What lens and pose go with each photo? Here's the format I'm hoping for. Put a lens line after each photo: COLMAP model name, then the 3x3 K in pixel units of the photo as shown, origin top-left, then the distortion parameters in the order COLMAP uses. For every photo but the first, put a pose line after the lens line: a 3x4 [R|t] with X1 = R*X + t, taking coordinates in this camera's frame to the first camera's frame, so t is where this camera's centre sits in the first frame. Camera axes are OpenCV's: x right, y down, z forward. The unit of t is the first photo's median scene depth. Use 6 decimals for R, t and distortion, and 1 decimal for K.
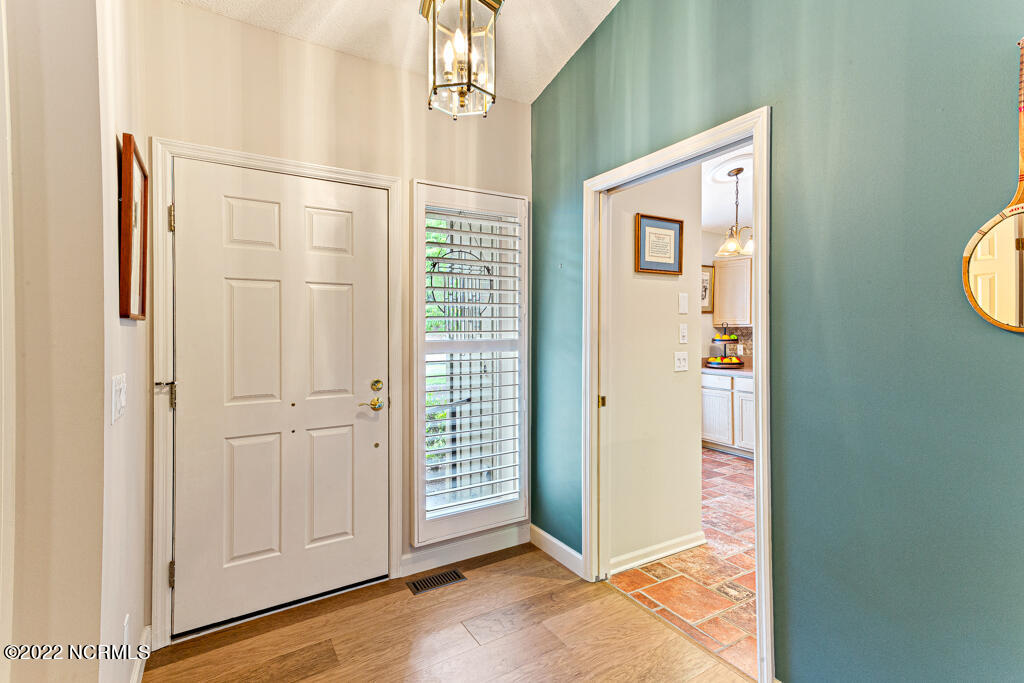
lens RADIAL K [[507.2, 0, 517.6], [0, 507.2, 335.1], [0, 0, 1]] dist [0.033061, 0.000584]
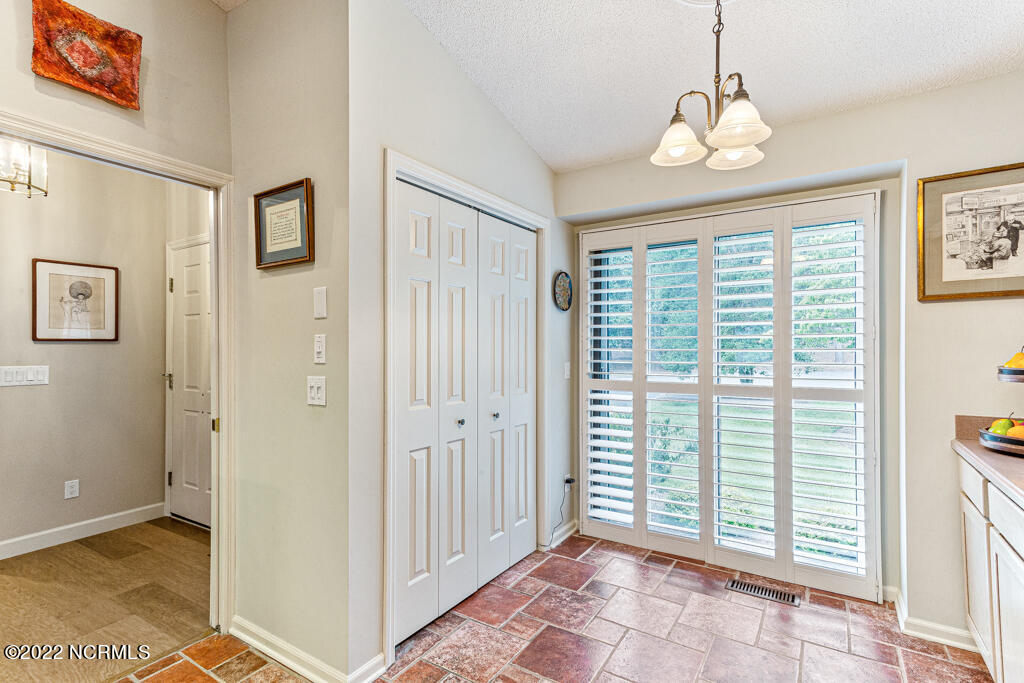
lens RADIAL K [[492.4, 0, 514.1], [0, 492.4, 348.9], [0, 0, 1]] dist [0.032936, 0.000998]
pose [[0.411564, 0.004058, -0.911372, 1.074532], [-0.007022, 0.999975, 0.001281, -0.005836], [0.911354, 0.005872, 0.411582, 1.026579]]
